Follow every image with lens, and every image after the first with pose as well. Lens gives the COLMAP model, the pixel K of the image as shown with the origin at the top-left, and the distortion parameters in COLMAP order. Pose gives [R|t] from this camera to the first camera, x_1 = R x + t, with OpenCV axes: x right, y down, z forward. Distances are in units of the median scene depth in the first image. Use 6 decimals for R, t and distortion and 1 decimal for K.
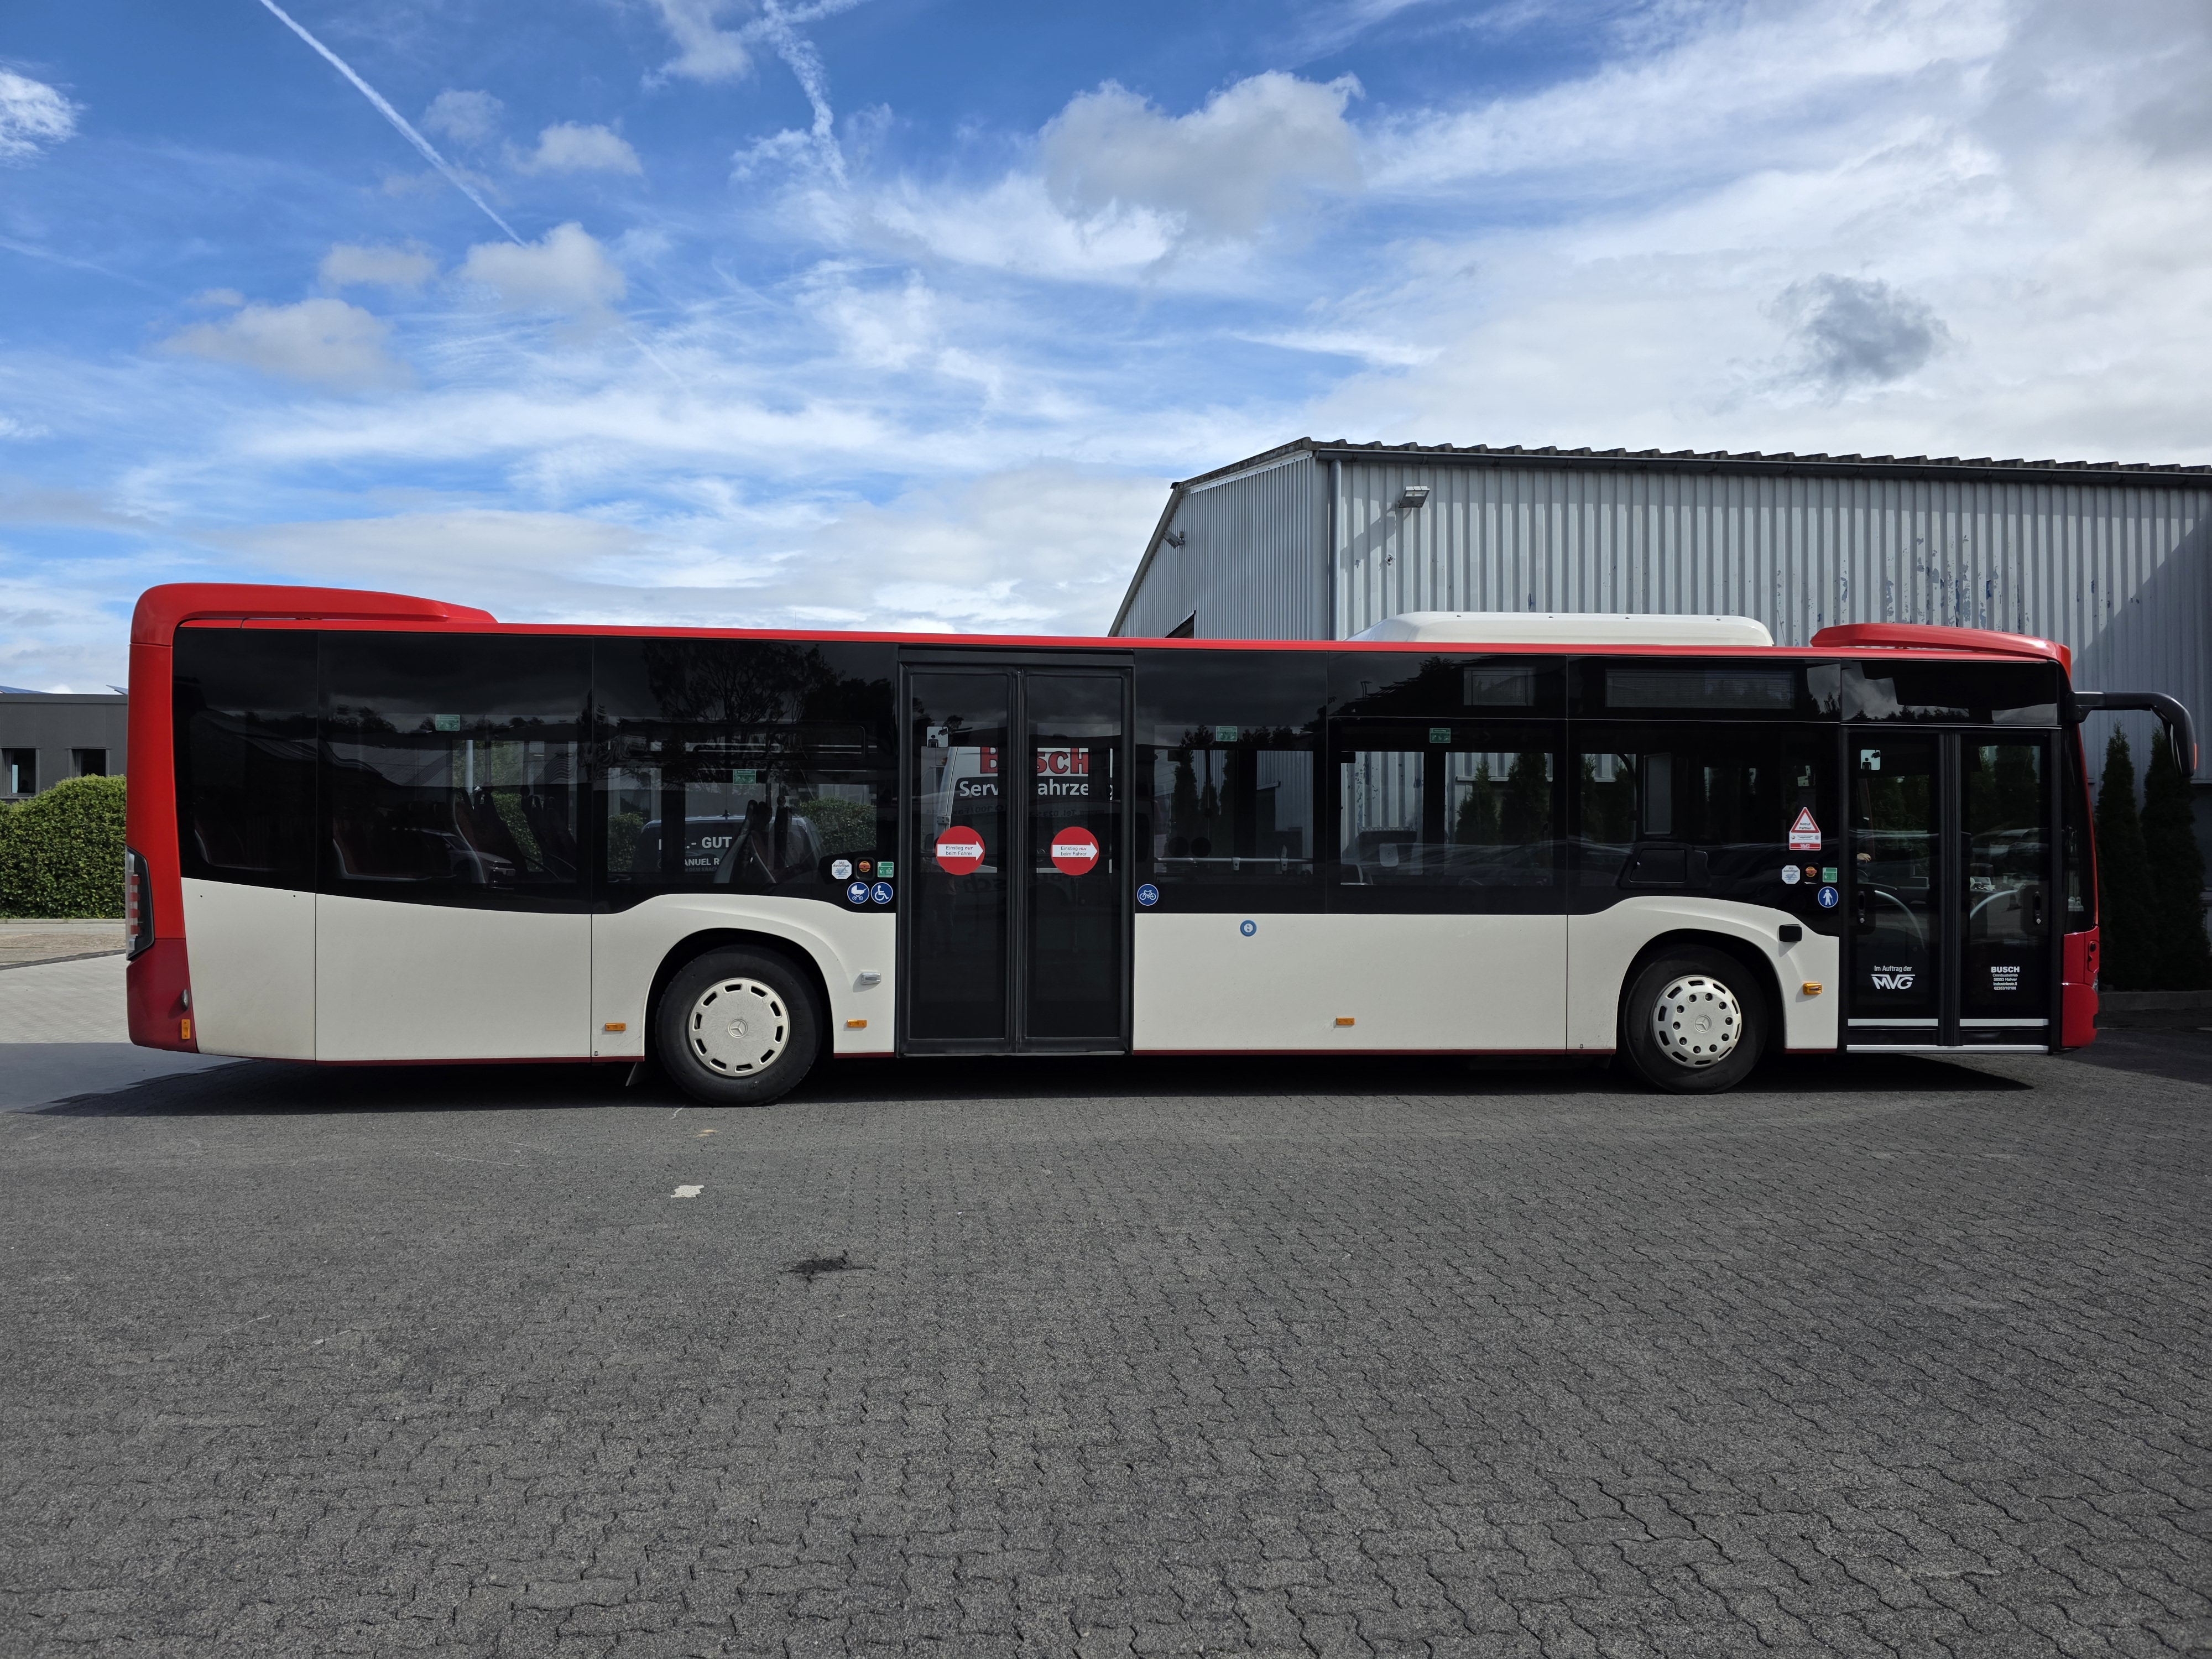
lens RADIAL K [[1517.9, 0, 1105.3], [0, 1517.9, 830.0], [0, 0, 1]] dist [0.052804, -0.045785]
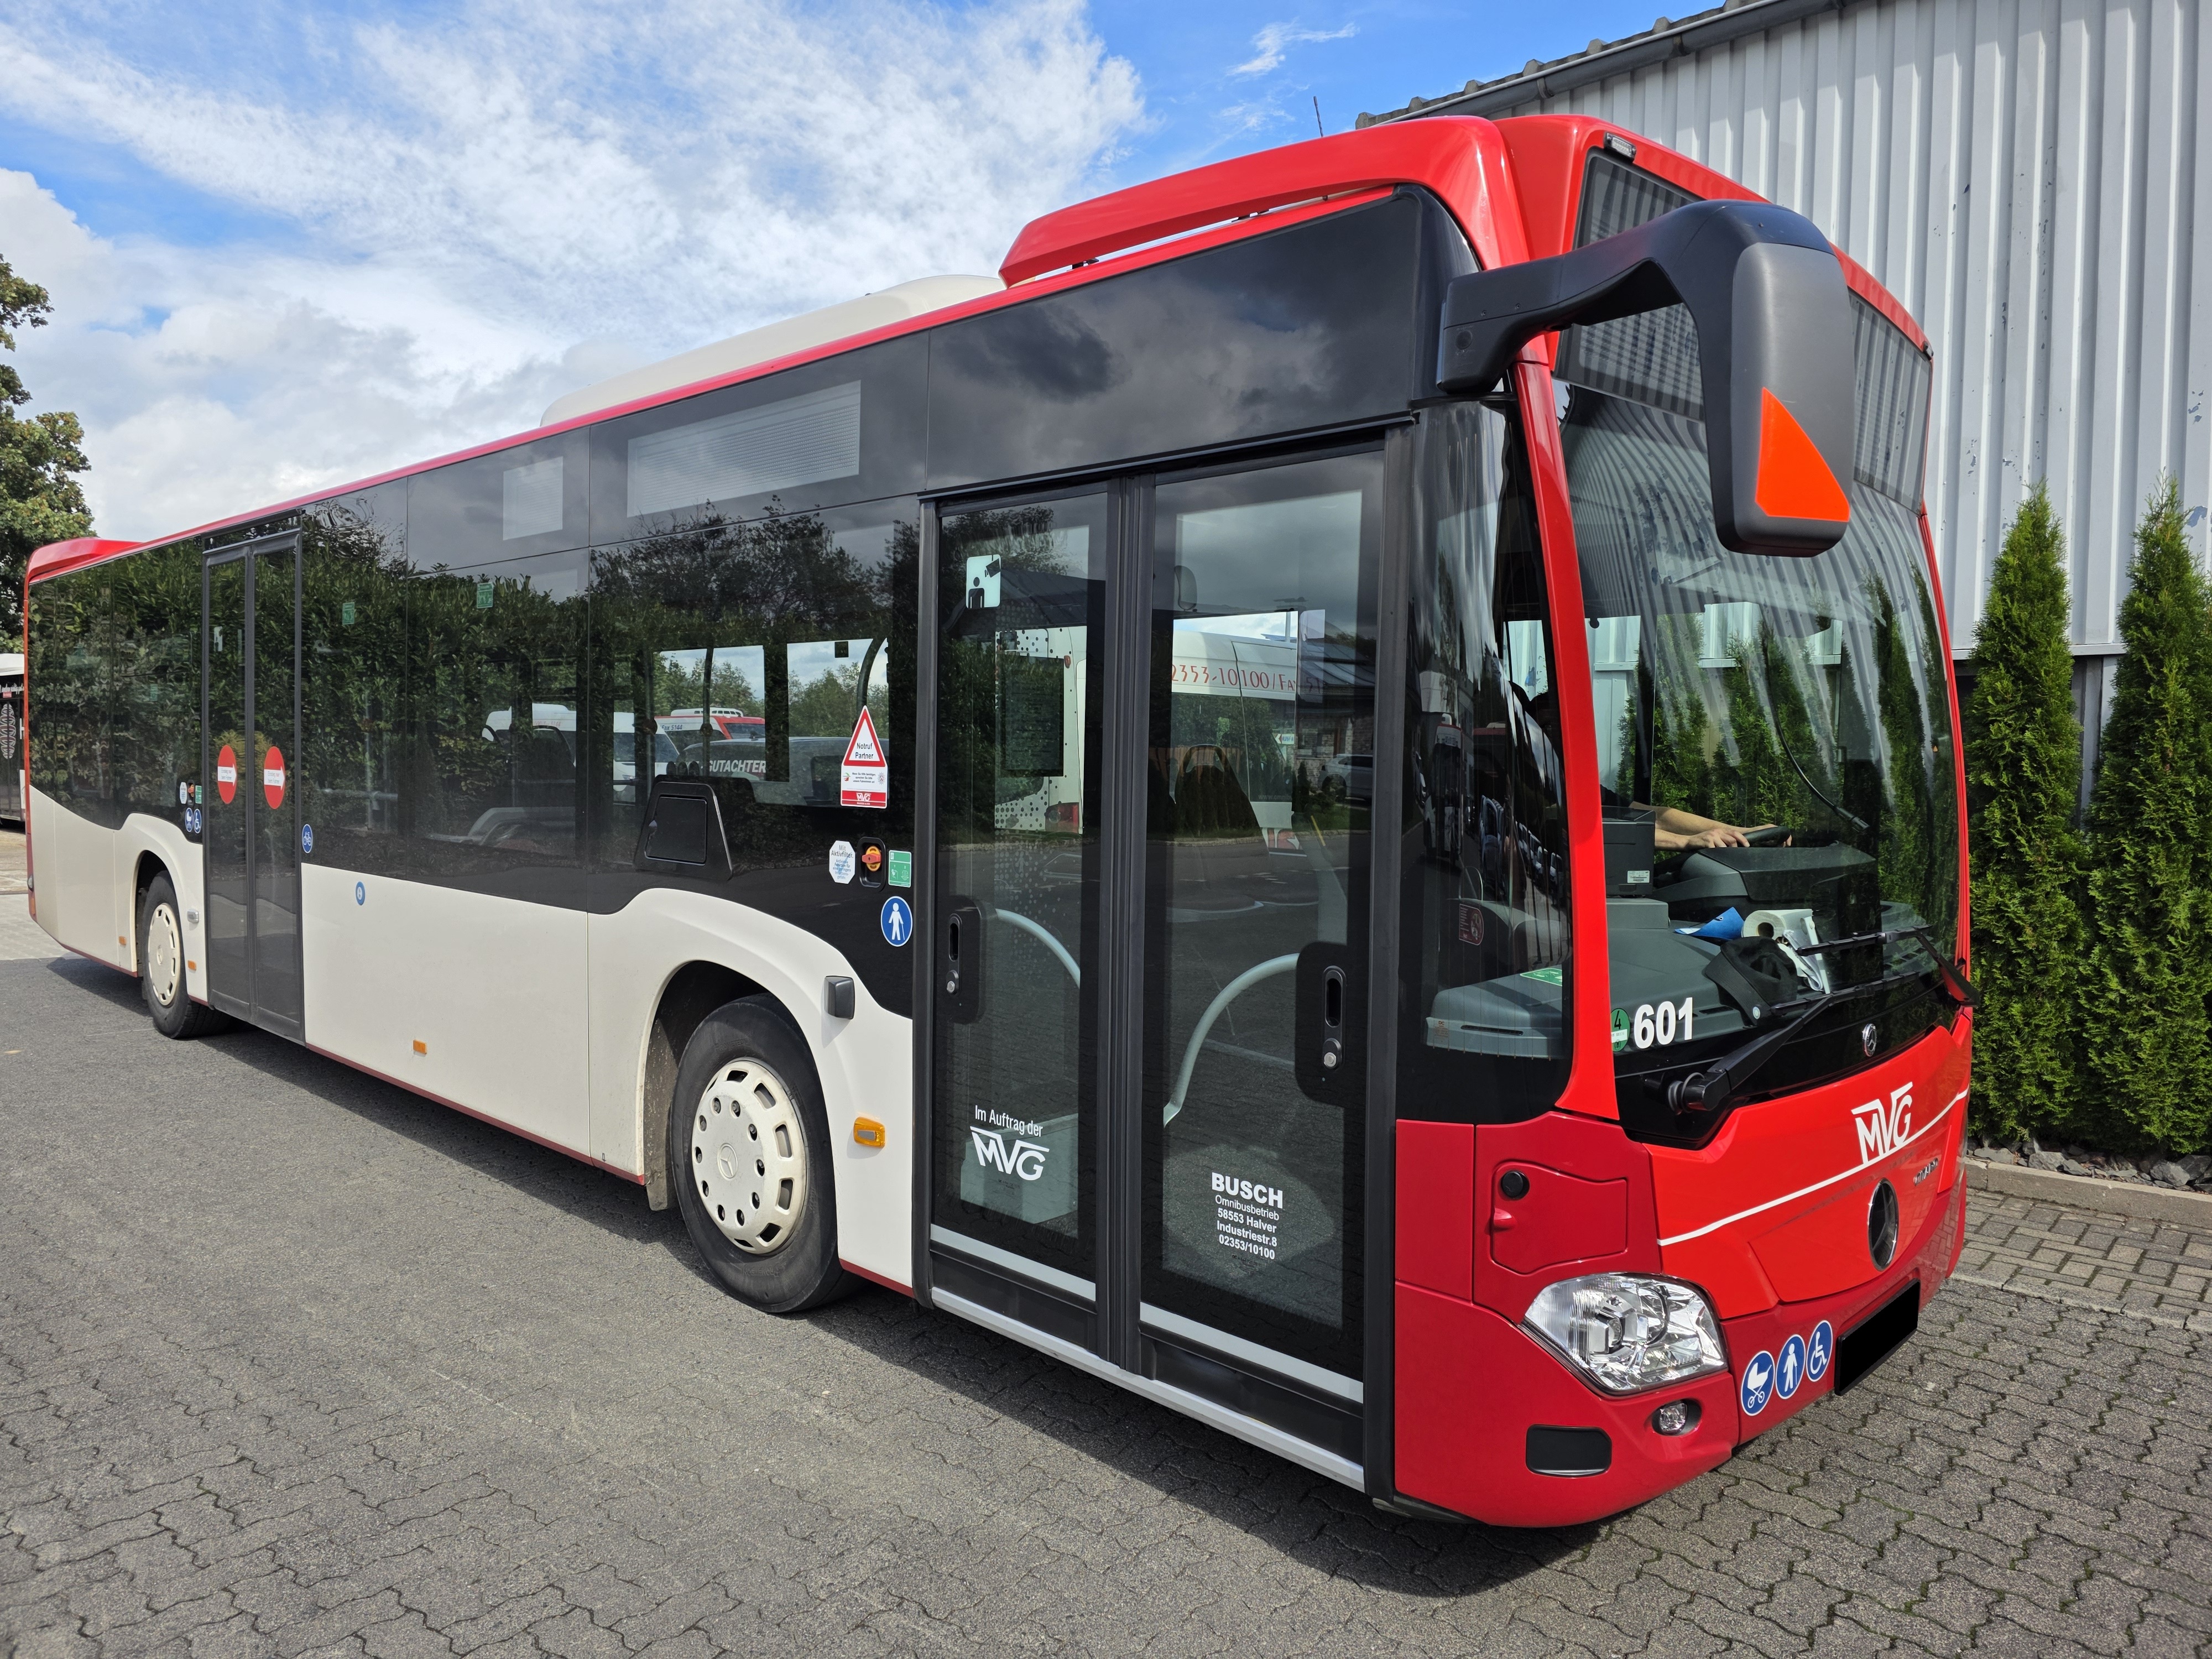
lens RADIAL K [[1517.9, 0, 1106.1], [0, 1517.9, 813.2], [0, 0, 1]] dist [0.052804, -0.045785]
pose [[0.631500, 0.033067, -0.774670, 0.826683], [-0.007847, 0.999312, 0.036259, -0.001107], [0.775336, -0.016818, 0.631325, 0.784114]]
